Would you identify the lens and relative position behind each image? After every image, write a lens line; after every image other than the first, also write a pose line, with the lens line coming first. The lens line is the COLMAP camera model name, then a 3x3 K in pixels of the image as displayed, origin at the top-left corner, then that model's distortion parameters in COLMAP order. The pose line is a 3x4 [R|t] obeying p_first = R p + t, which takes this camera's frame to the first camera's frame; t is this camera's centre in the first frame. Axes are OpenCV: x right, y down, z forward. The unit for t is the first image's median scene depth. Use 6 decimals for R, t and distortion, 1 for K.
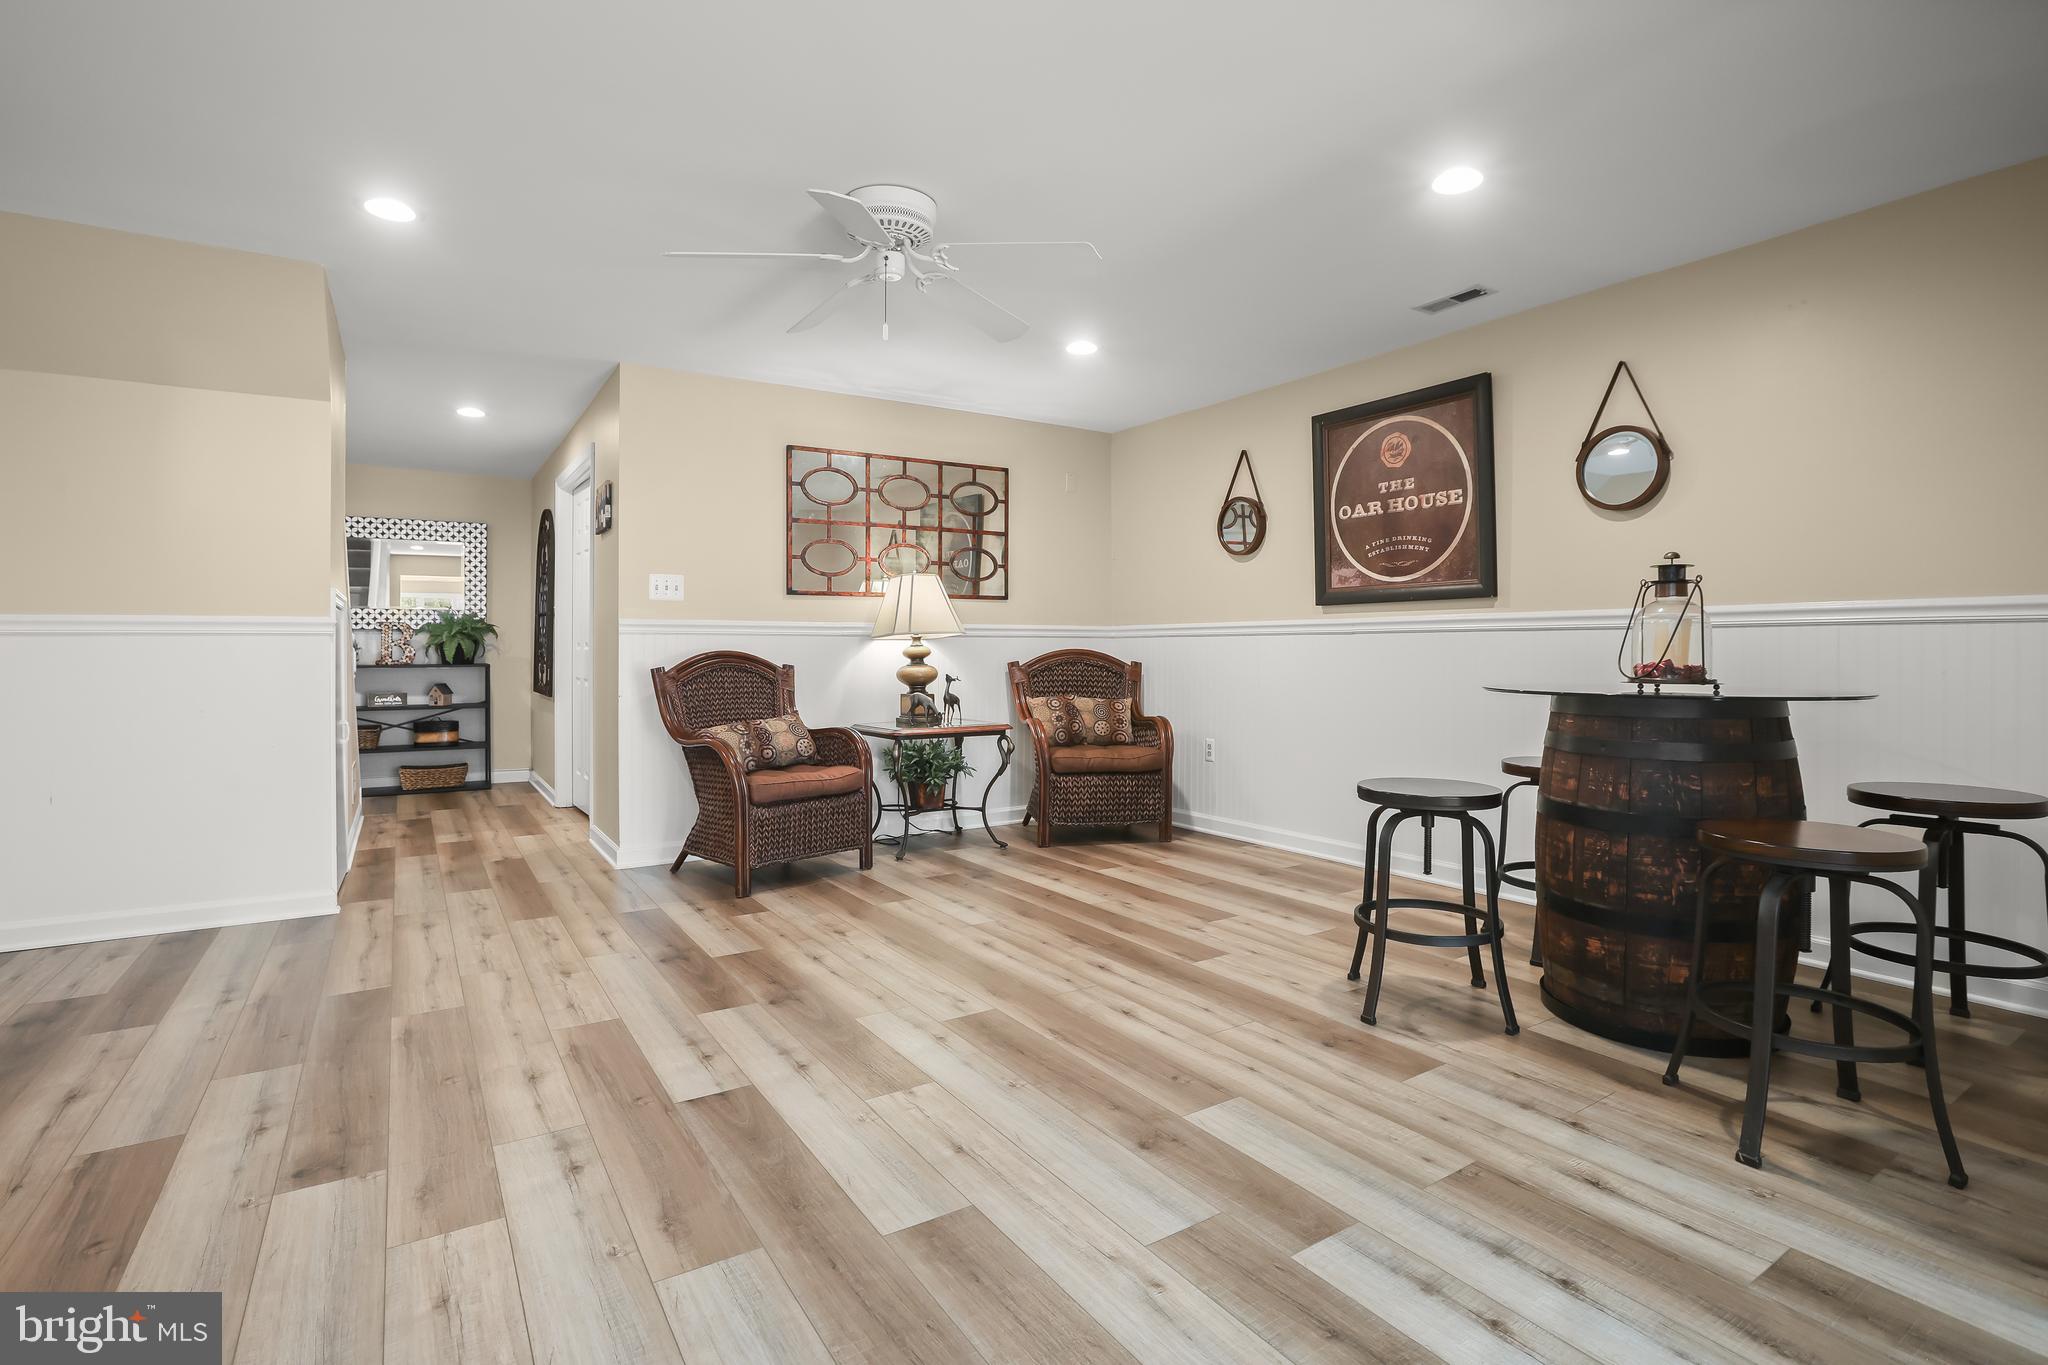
lens RADIAL K [[975.2, 0, 1001.9], [0, 975.2, 601.0], [0, 0, 1]] dist [-0.065469, 0.023967]
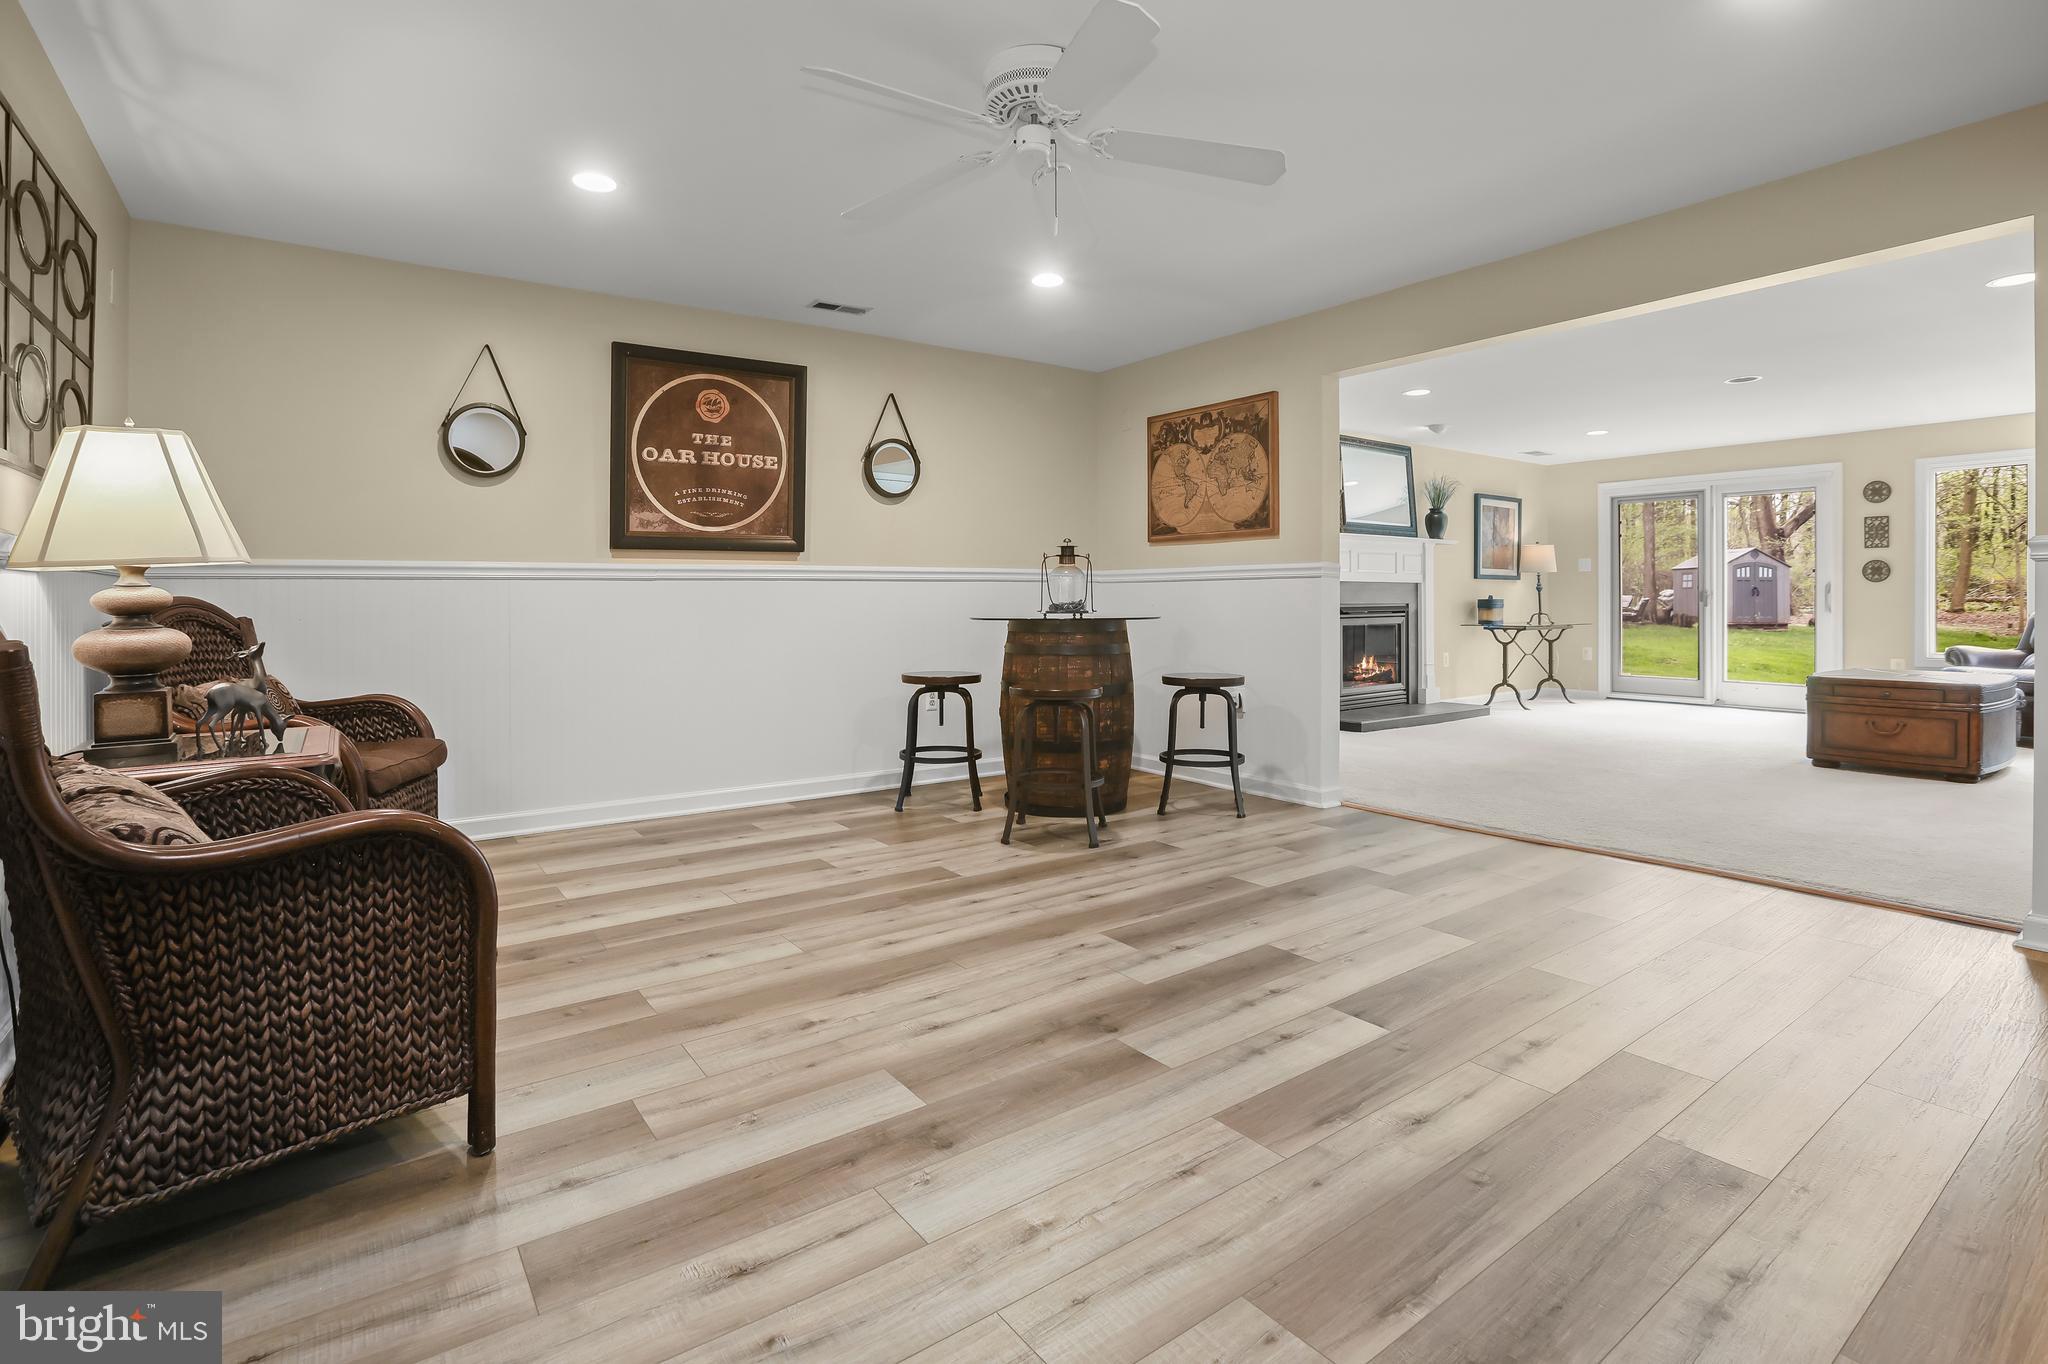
lens RADIAL K [[975.2, 0, 1001.9], [0, 975.2, 600.5], [0, 0, 1]] dist [-0.065469, 0.023967]
pose [[-0.042071, -0.008646, 0.999077, -0.704585], [-0.045379, 0.998947, 0.006734, 0.036126], [-0.998084, -0.045054, -0.042419, 0.771504]]
